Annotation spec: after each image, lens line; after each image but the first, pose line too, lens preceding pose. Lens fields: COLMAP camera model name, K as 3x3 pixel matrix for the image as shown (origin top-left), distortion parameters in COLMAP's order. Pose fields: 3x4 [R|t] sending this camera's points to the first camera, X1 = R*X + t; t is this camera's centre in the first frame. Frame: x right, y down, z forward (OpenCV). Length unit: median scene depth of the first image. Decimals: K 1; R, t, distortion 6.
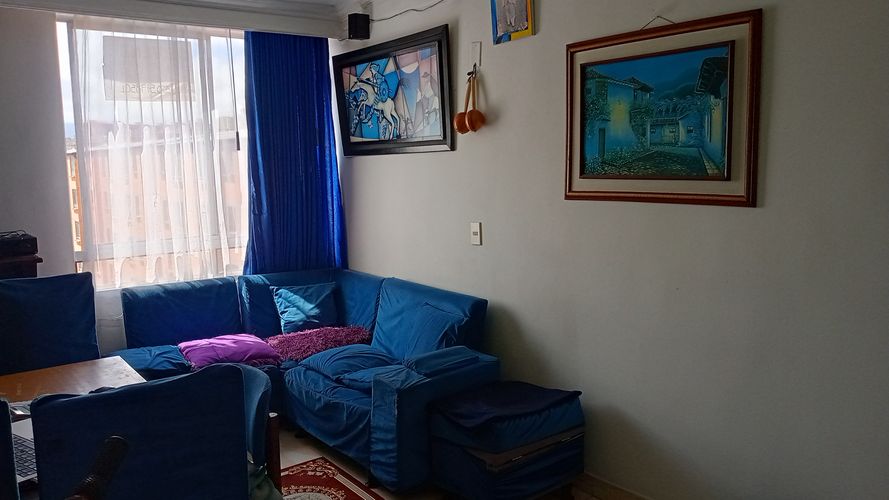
lens RADIAL K [[700.1, 0, 449.2], [0, 700.1, 251.6], [0, 0, 1]] dist [0.127186, -0.219300]
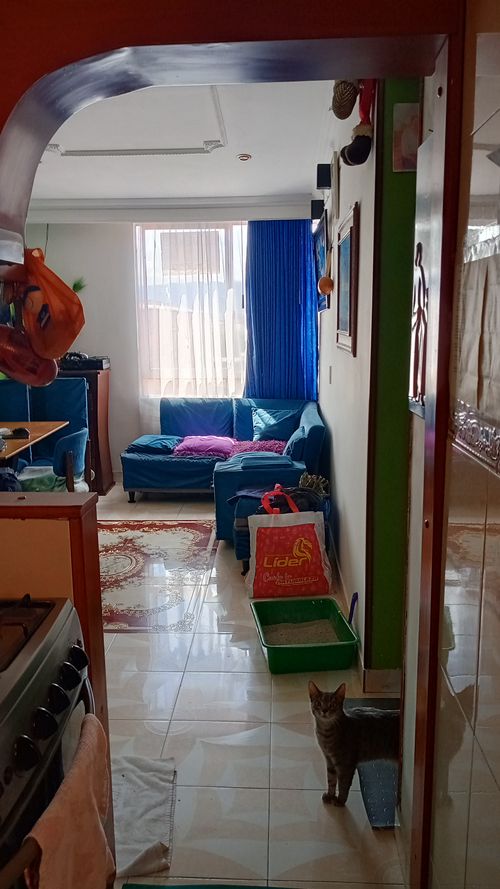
lens RADIAL K [[707.9, 0, 261.5], [0, 707.9, 468.4], [0, 0, 1]] dist [0.116416, -0.234382]
pose [[0.771395, 0.144308, -0.619778, 0.667147], [-0.090249, 0.988912, 0.117930, 0.001104], [0.629925, -0.035036, 0.775865, -0.080825]]
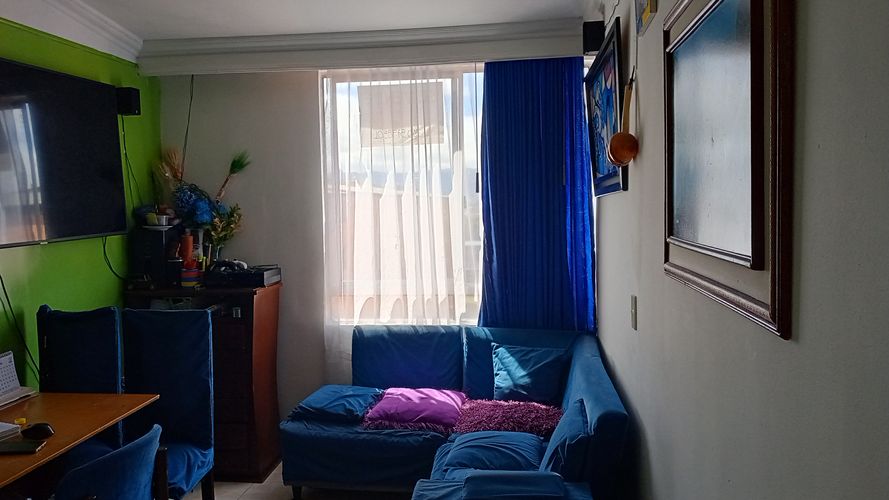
lens RADIAL K [[700.1, 0, 449.2], [0, 700.1, 251.6], [0, 0, 1]] dist [0.127186, -0.219300]
pose [[0.712065, 0.053769, -0.700051, 0.334595], [-0.084947, 0.996337, -0.009879, -0.053894], [0.696956, 0.066501, 0.714024, 0.331766]]
